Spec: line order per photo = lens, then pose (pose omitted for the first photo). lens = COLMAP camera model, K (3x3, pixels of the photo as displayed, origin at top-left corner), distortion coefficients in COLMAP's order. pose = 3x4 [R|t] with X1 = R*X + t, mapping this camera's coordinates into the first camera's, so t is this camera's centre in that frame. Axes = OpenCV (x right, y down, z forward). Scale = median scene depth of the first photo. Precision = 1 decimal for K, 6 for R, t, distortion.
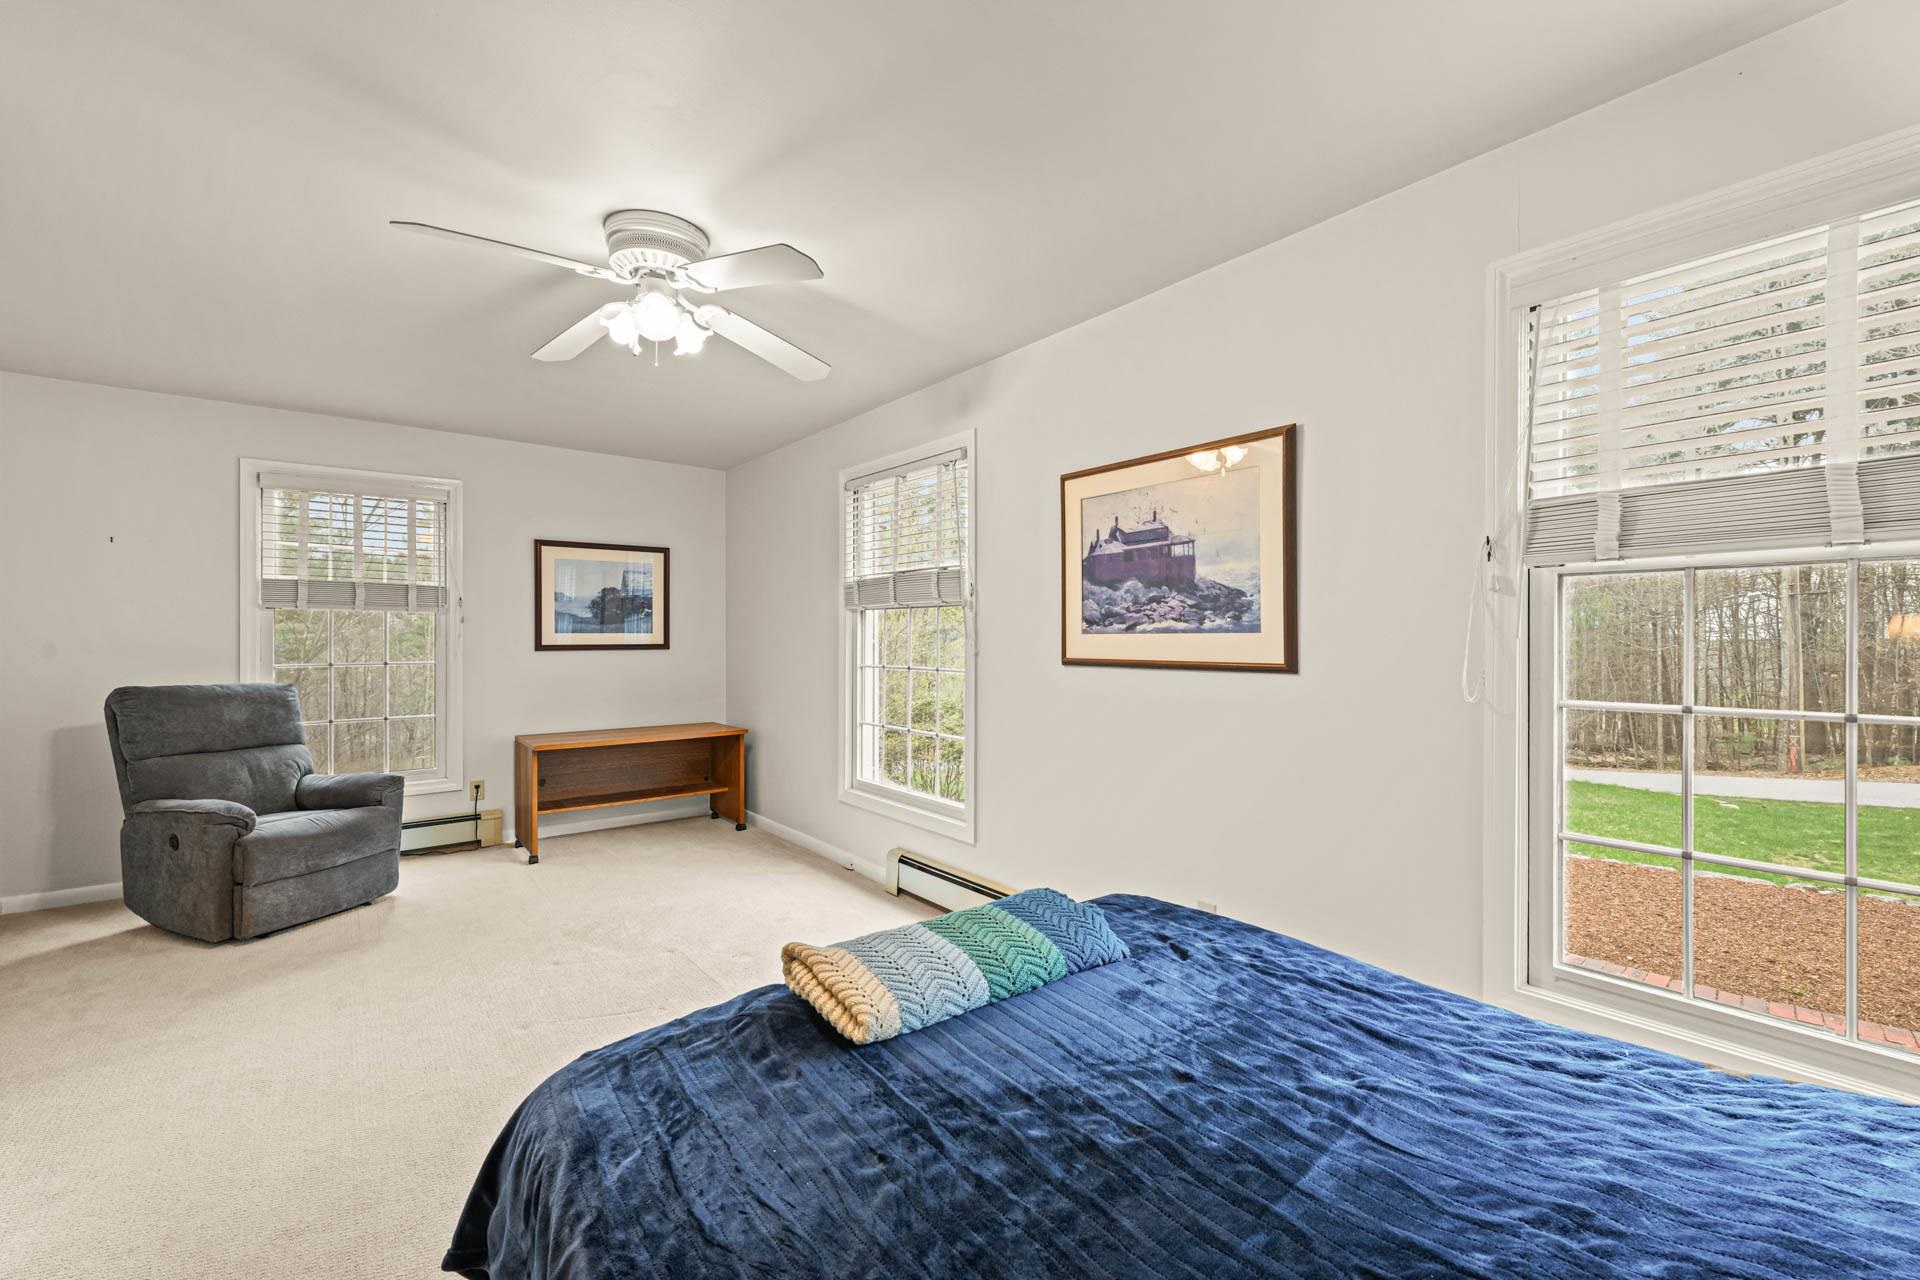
lens RADIAL K [[783.2, 0, 960.0], [0, 783.2, 640.0], [0, 0, 1]] dist [-0.000443, -0.000012]
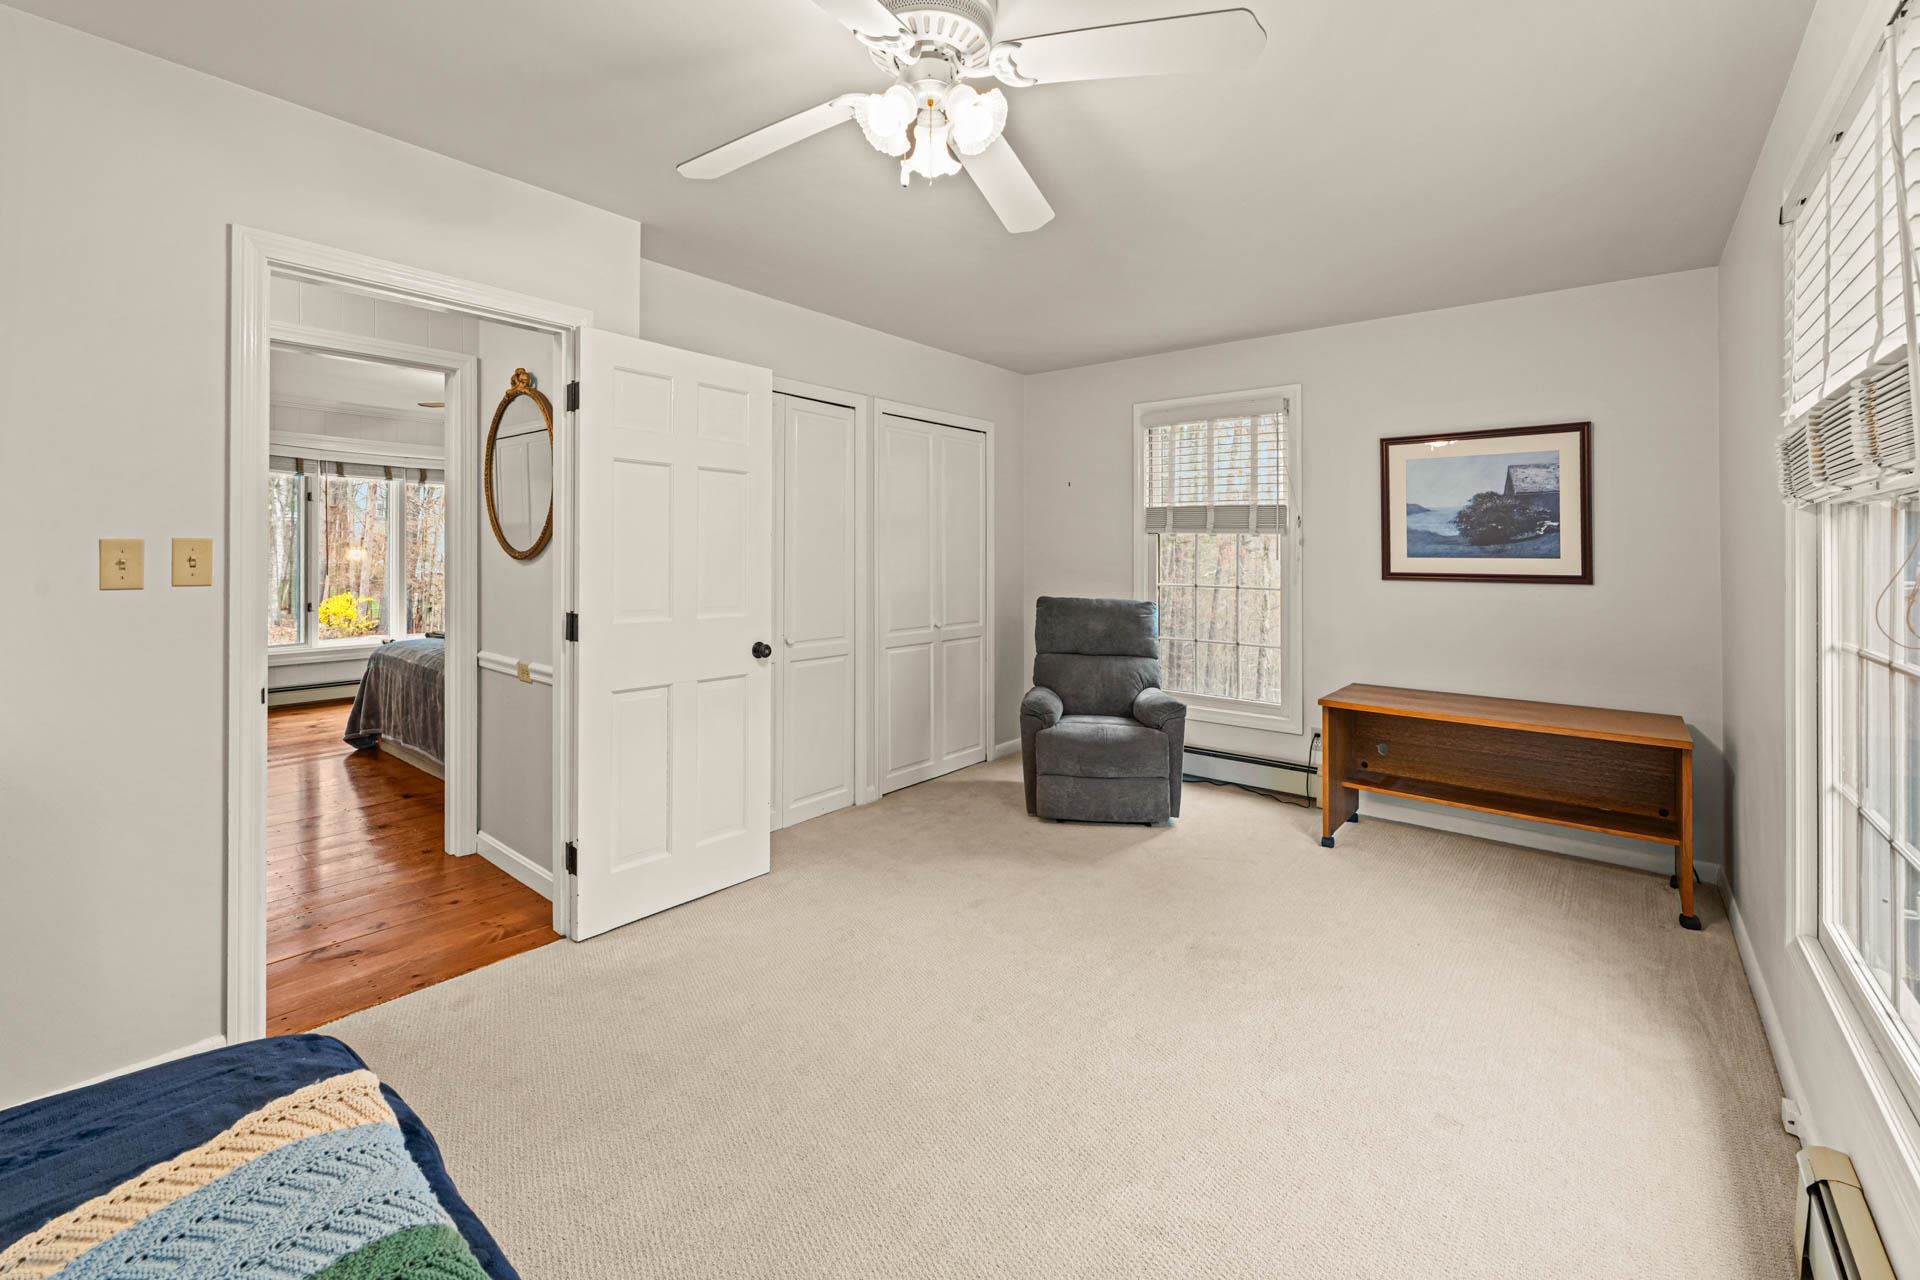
lens RADIAL K [[803.7, 0, 957.9], [0, 803.7, 552.9], [0, 0, 1]] dist [-0.000852, -0.000028]
pose [[0.217633, 0.004249, -0.976021, 0.168676], [-0.010275, 0.999945, 0.002062, -0.011224], [0.975977, 0.009579, 0.217665, 0.441649]]
